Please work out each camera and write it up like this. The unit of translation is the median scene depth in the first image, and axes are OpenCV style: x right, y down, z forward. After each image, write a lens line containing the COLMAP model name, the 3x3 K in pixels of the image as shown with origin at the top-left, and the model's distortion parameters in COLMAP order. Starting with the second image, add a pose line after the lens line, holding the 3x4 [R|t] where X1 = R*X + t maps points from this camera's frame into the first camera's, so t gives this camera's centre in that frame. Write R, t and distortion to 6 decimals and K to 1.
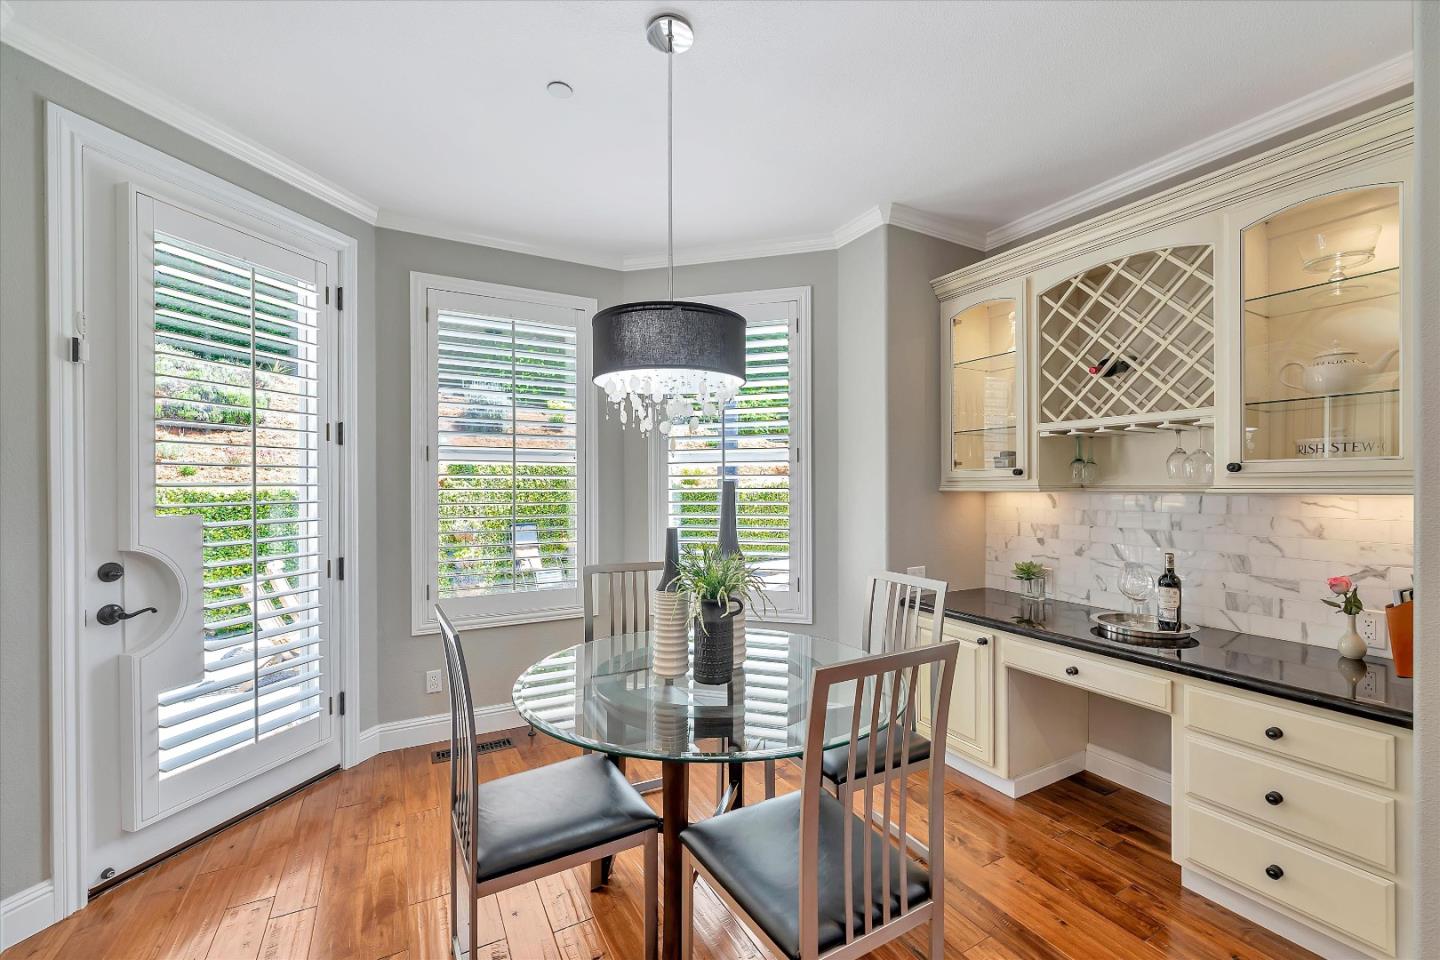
lens RADIAL K [[589.2, 0, 722.6], [0, 589.2, 486.3], [0, 0, 1]] dist [-0.002380, -0.000379]
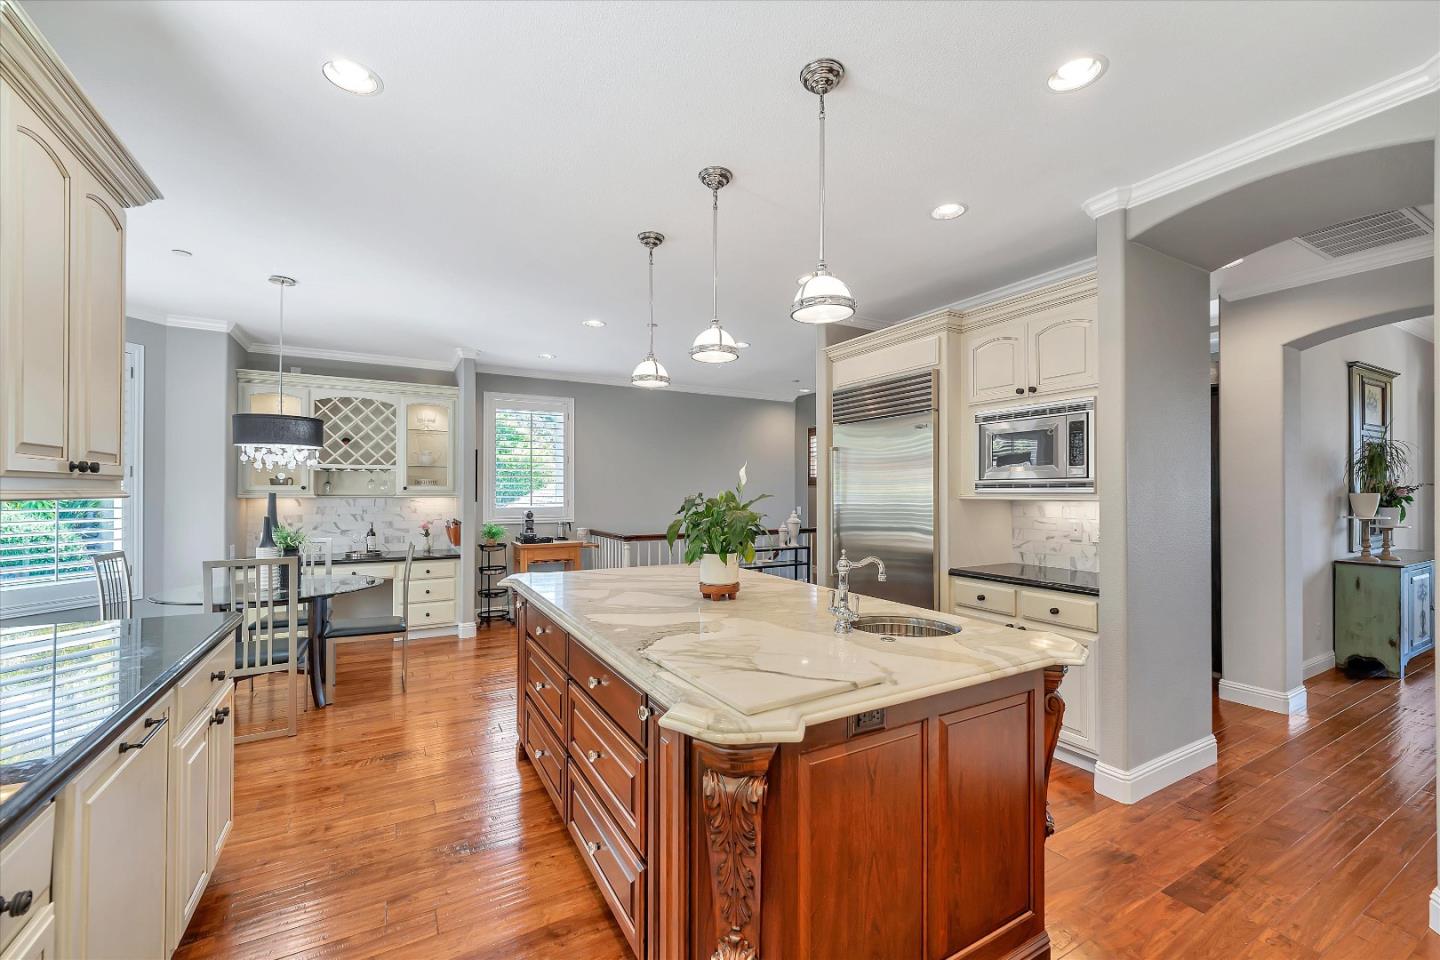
lens RADIAL K [[589.2, 0, 726.6], [0, 589.2, 488.2], [0, 0, 1]] dist [-0.002380, -0.000379]
pose [[-0.021375, 0.007846, 0.999741, -1.748459], [0.001057, 0.999969, -0.007826, -0.007417], [-0.999771, 0.000890, -0.021383, -0.431245]]
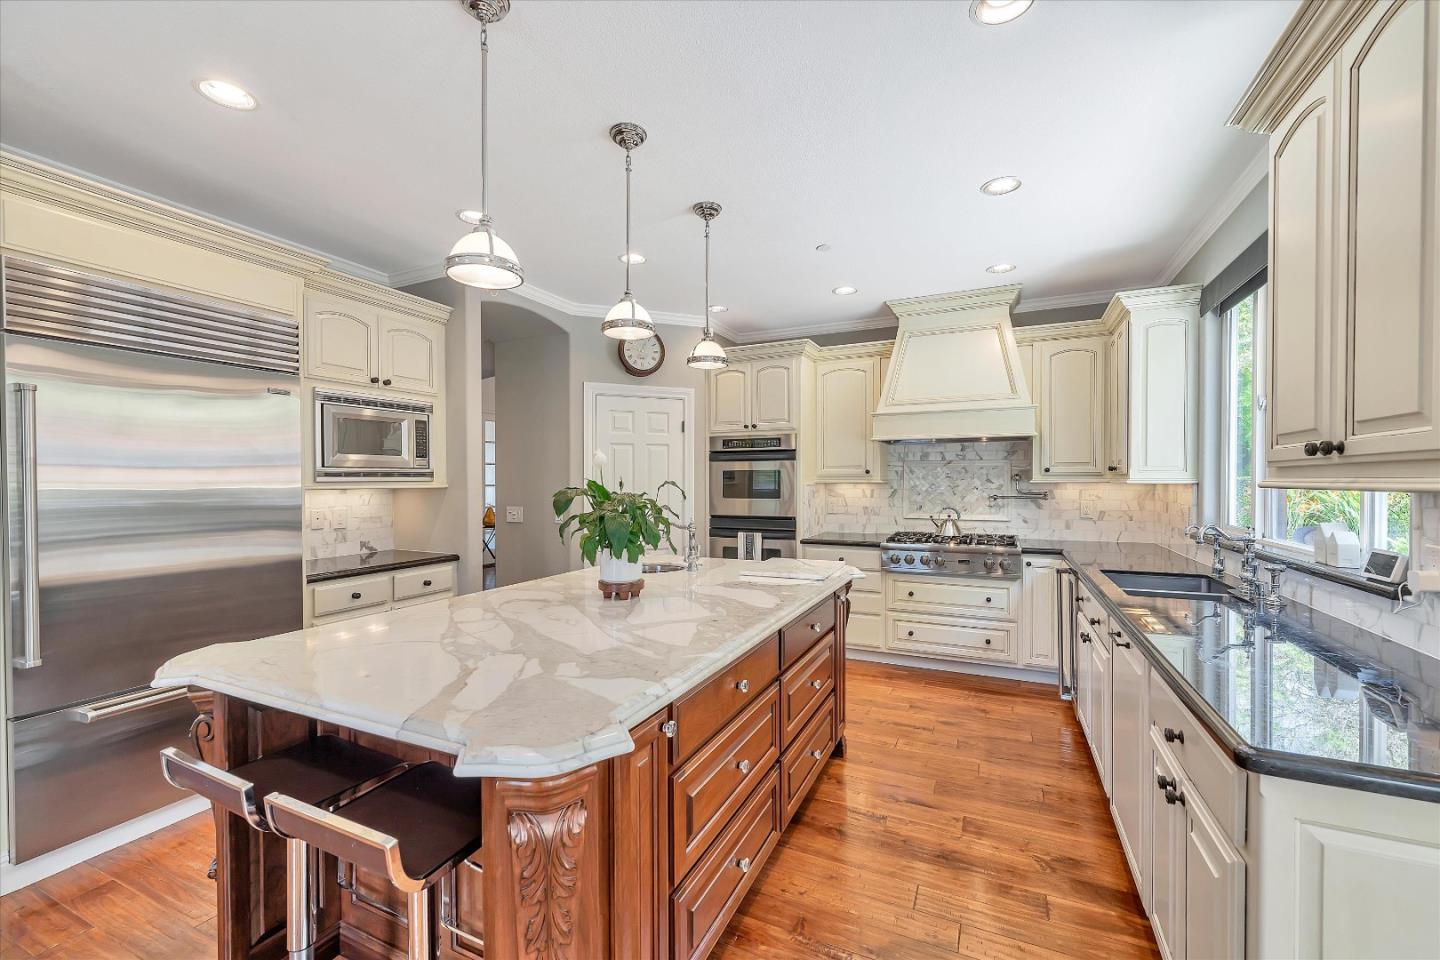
lens RADIAL K [[589.2, 0, 725.2], [0, 589.2, 475.7], [0, 0, 1]] dist [-0.002380, -0.000379]
pose [[-0.804683, 0.001112, -0.593703, -0.172924], [0.002546, 0.999996, -0.001577, -0.015765], [0.593699, -0.002781, -0.804683, 0.487694]]
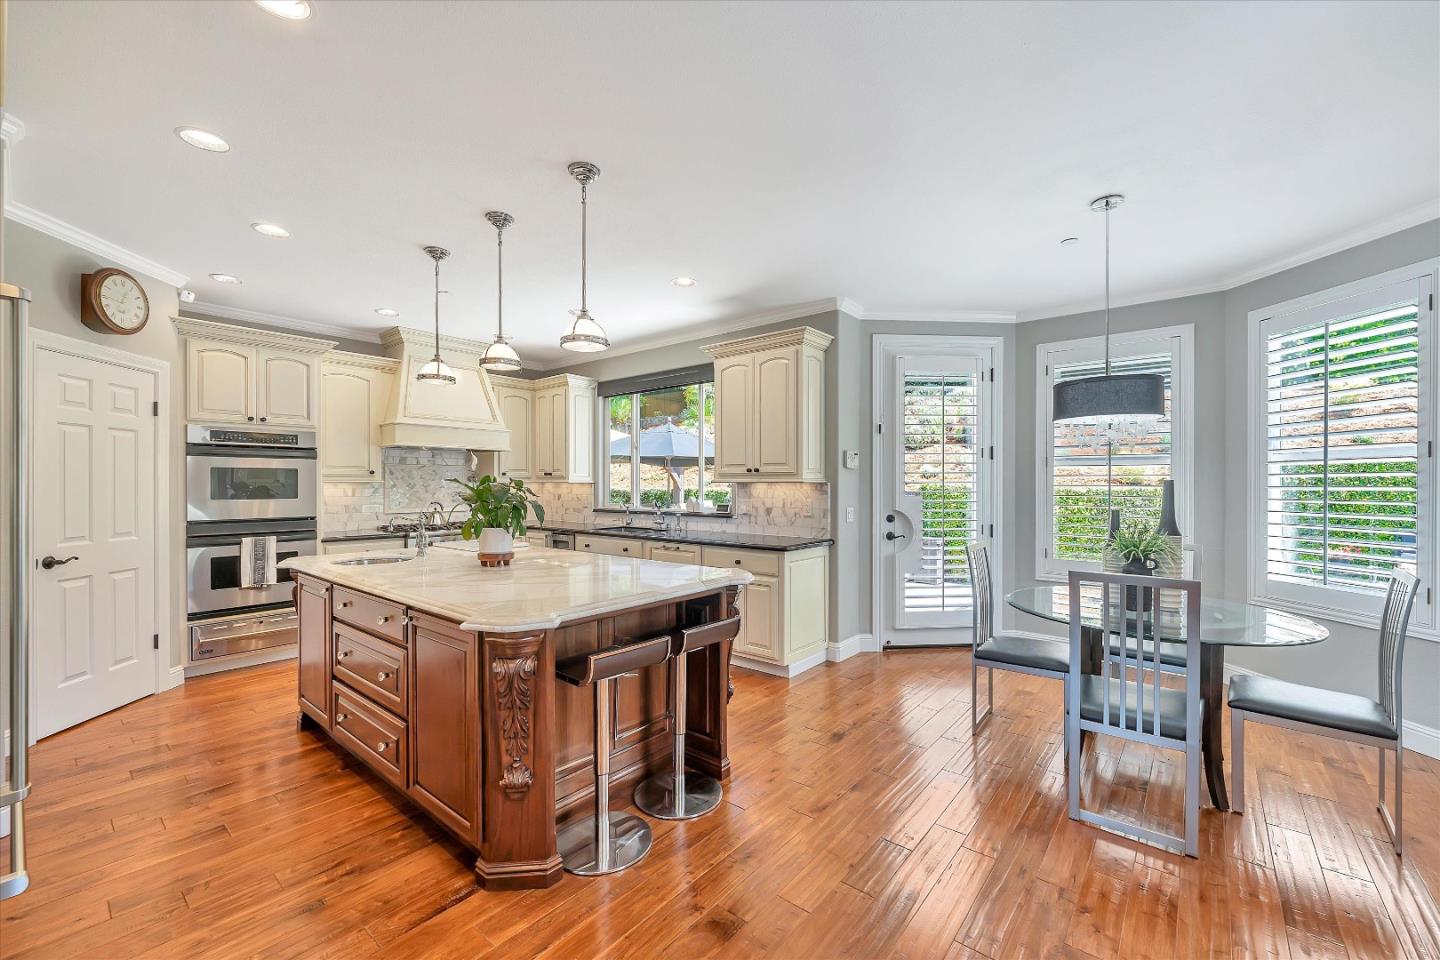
lens RADIAL K [[589.2, 0, 727.4], [0, 589.2, 485.2], [0, 0, 1]] dist [-0.002380, -0.000379]
pose [[0.374244, 0.004729, -0.927318, 0.832508], [-0.004633, 0.999984, 0.003230, 0.004578], [0.927319, 0.003087, 0.374260, -0.461804]]
